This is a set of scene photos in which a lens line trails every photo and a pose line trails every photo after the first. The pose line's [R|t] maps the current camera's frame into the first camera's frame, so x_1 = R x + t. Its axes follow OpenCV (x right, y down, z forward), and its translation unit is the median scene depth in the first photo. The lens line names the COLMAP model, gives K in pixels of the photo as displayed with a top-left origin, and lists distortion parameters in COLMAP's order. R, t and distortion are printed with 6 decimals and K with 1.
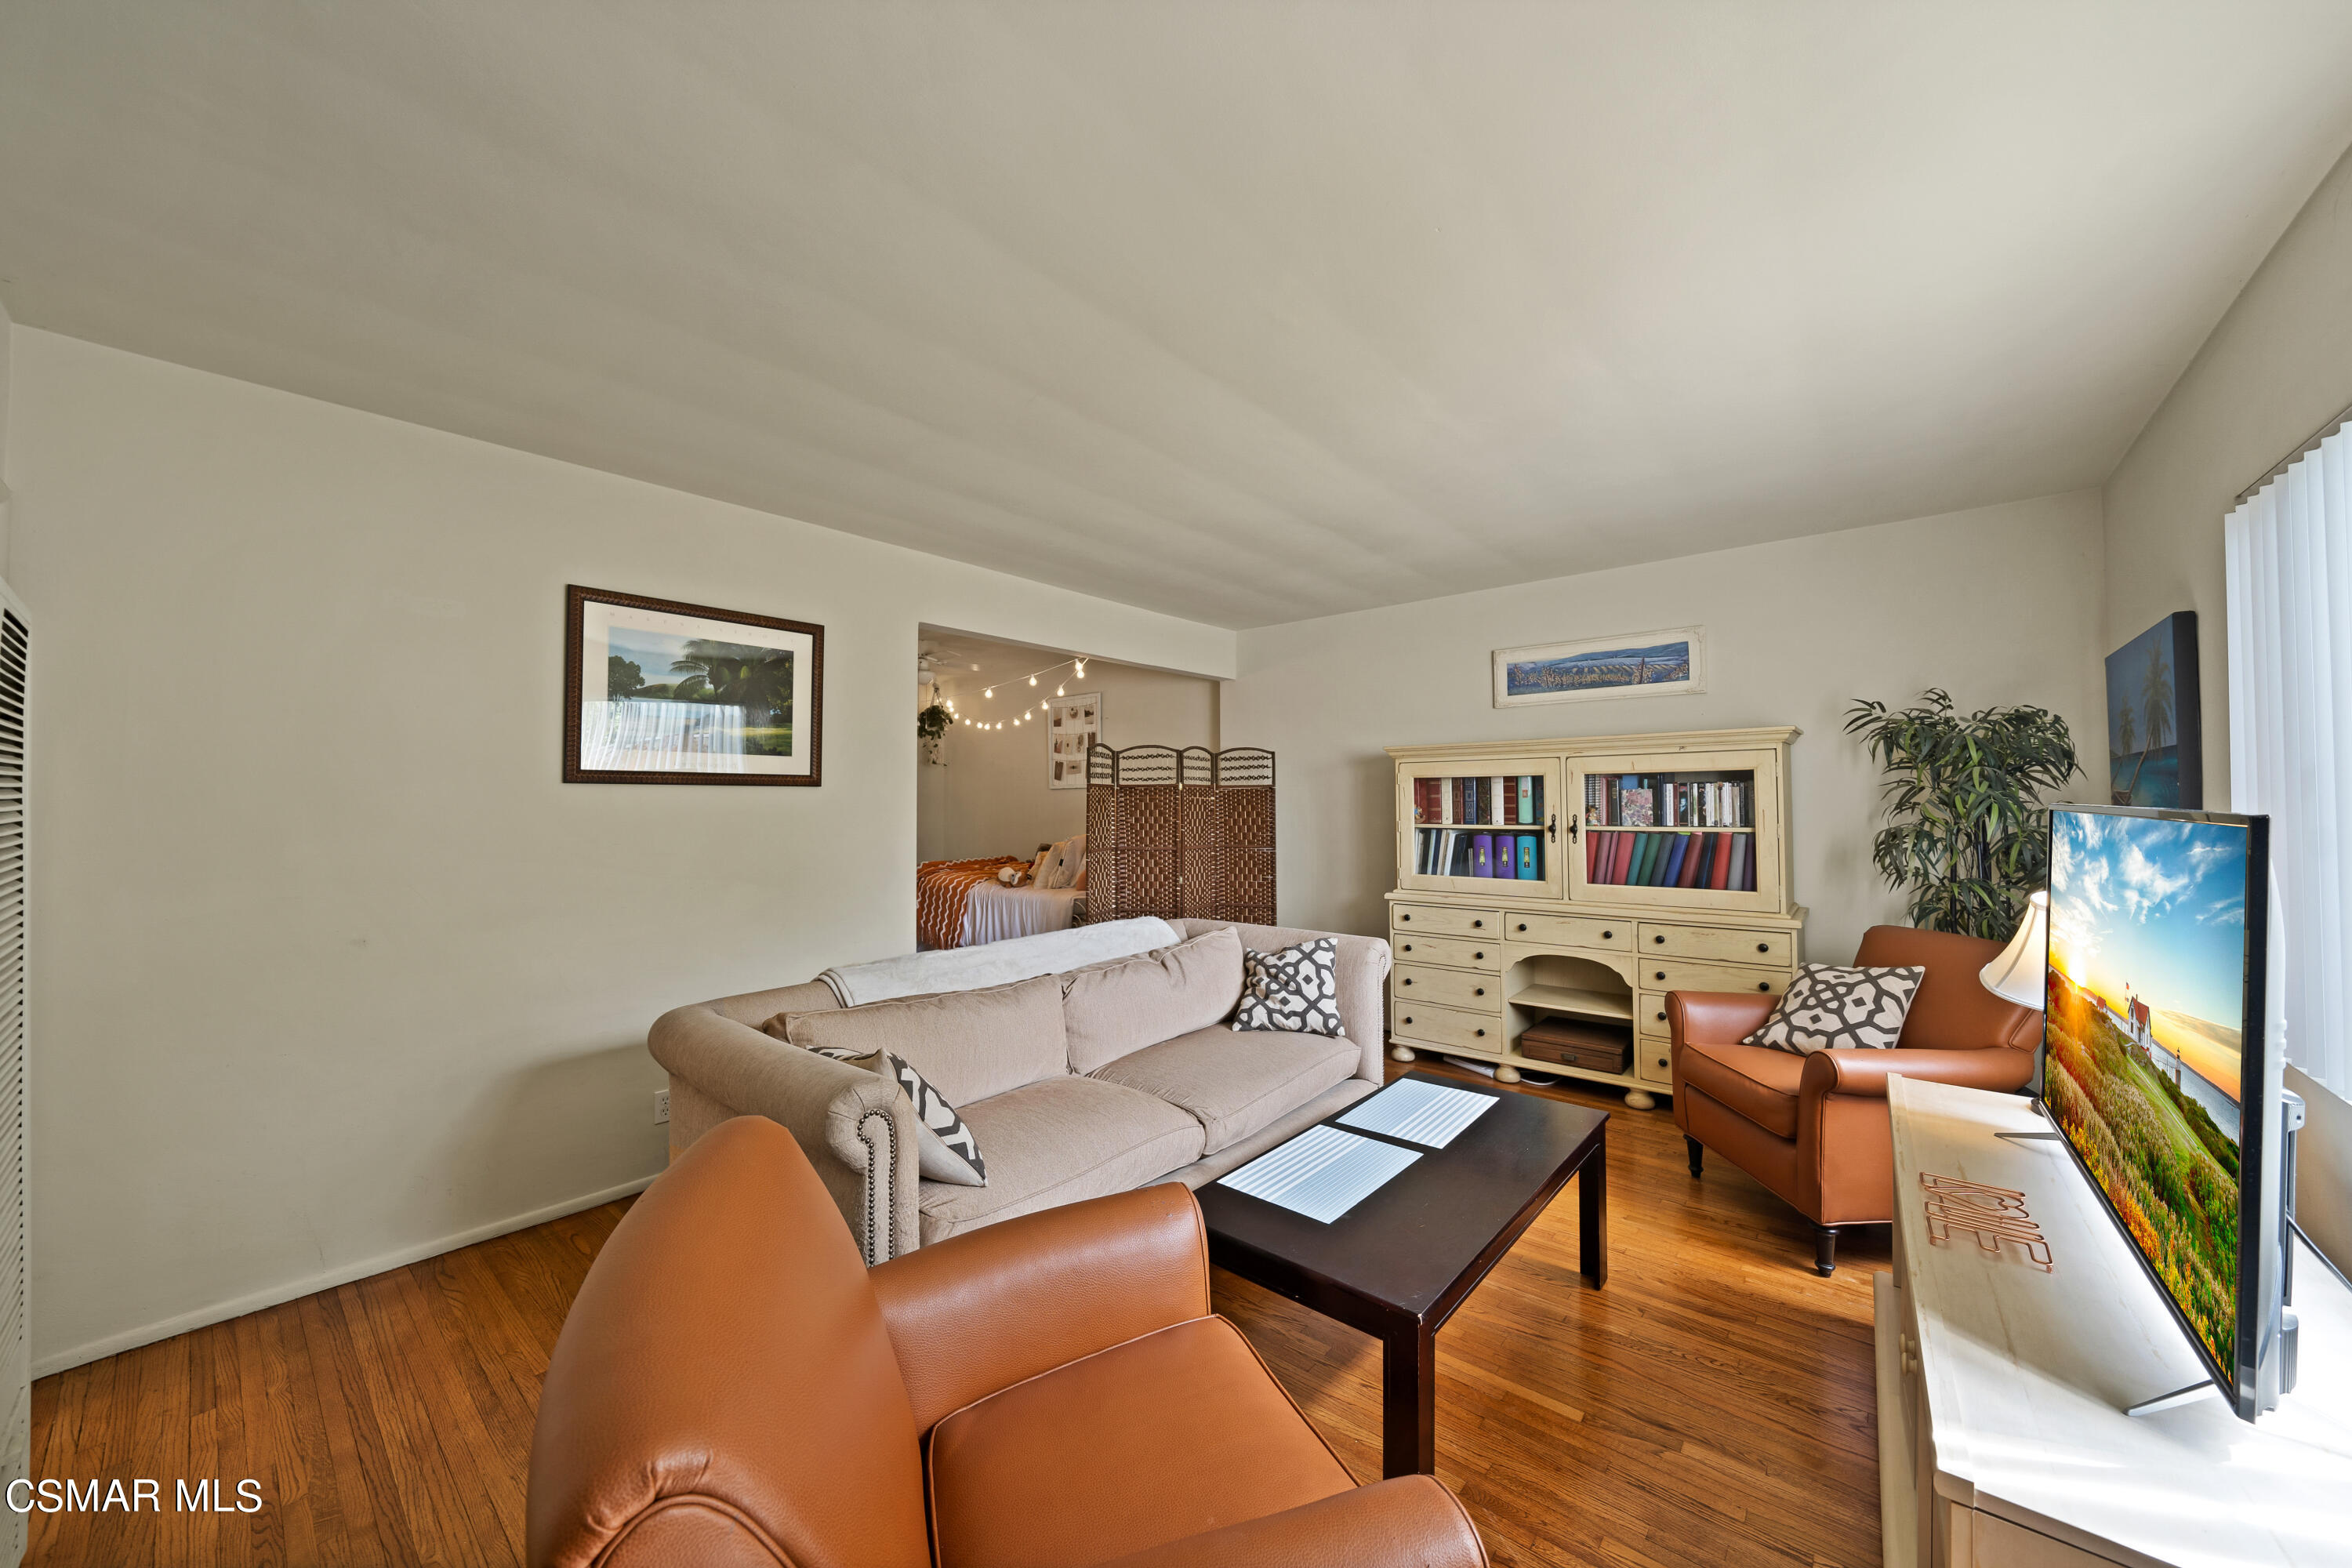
lens RADIAL K [[839.0, 0, 1177.8], [0, 839.0, 791.7], [0, 0, 1]] dist [-0.000912, -0.001143]
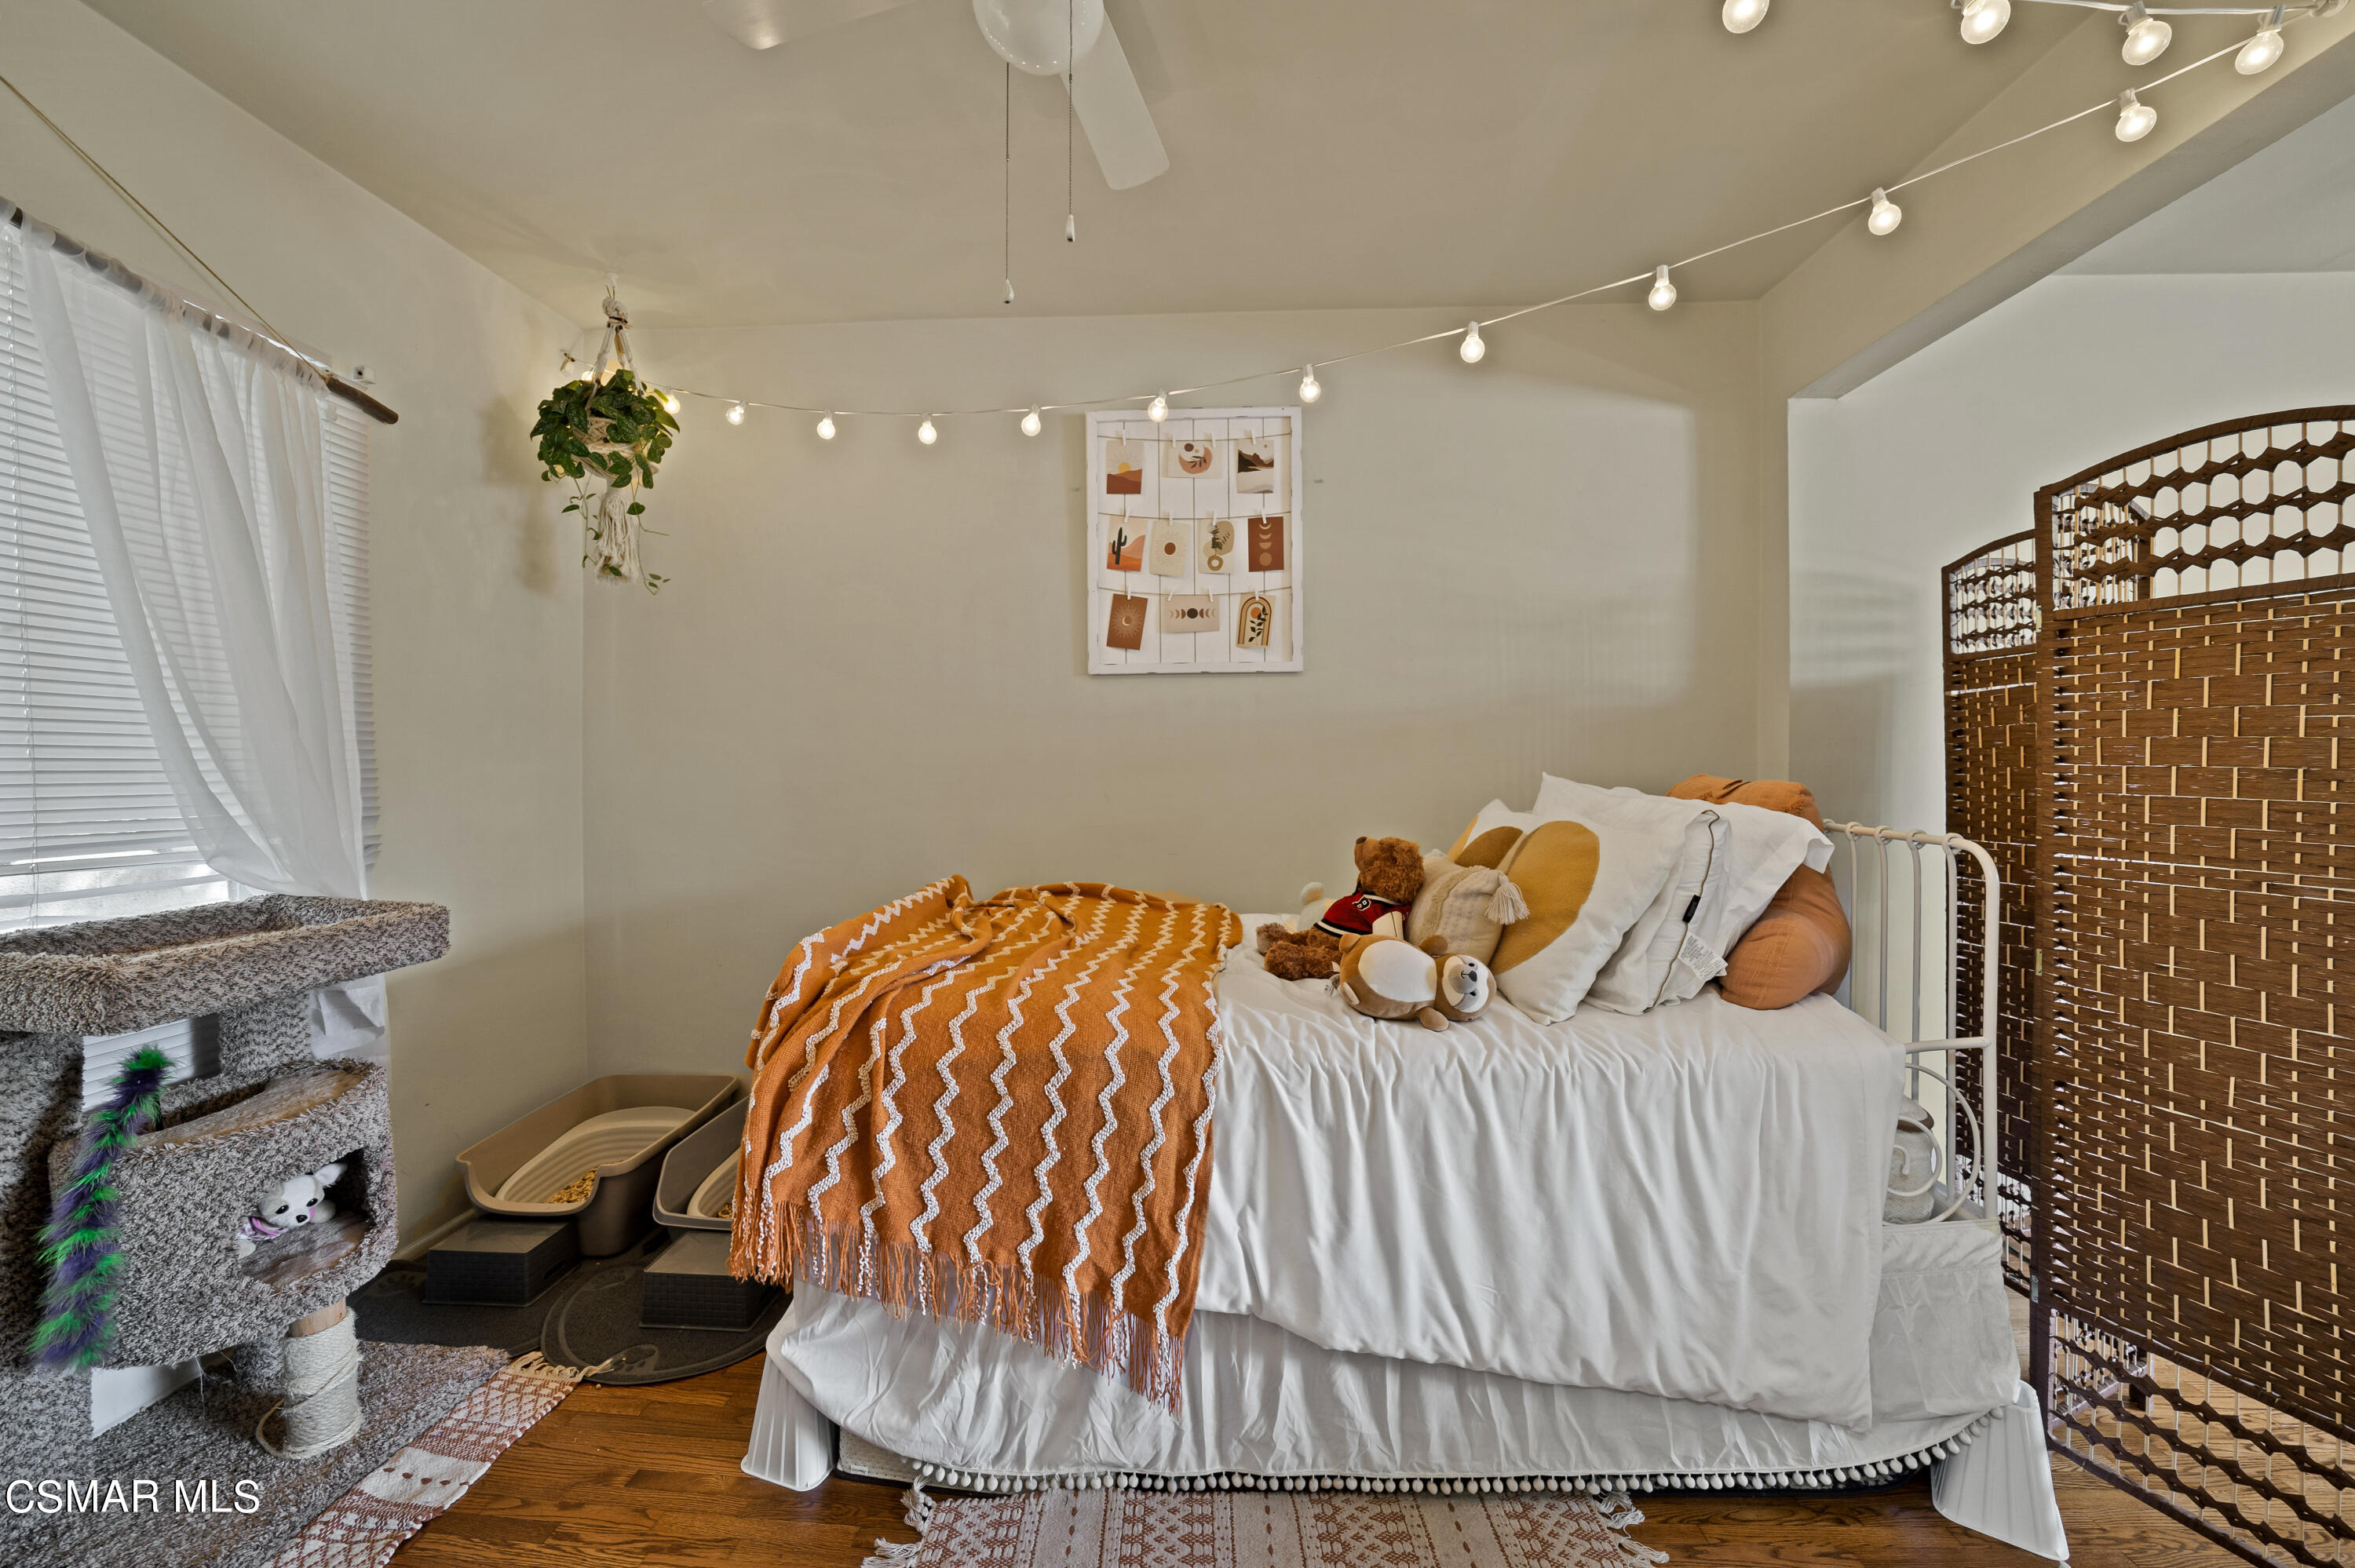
lens RADIAL K [[840.0, 0, 1173.1], [0, 840.0, 775.3], [0, 0, 1]] dist [-0.000912, -0.001143]
pose [[0.801994, -0.006804, 0.597293, -0.338648], [-0.007066, 0.999757, 0.020877, 0.031767], [-0.597290, -0.020964, 0.801751, 0.710272]]
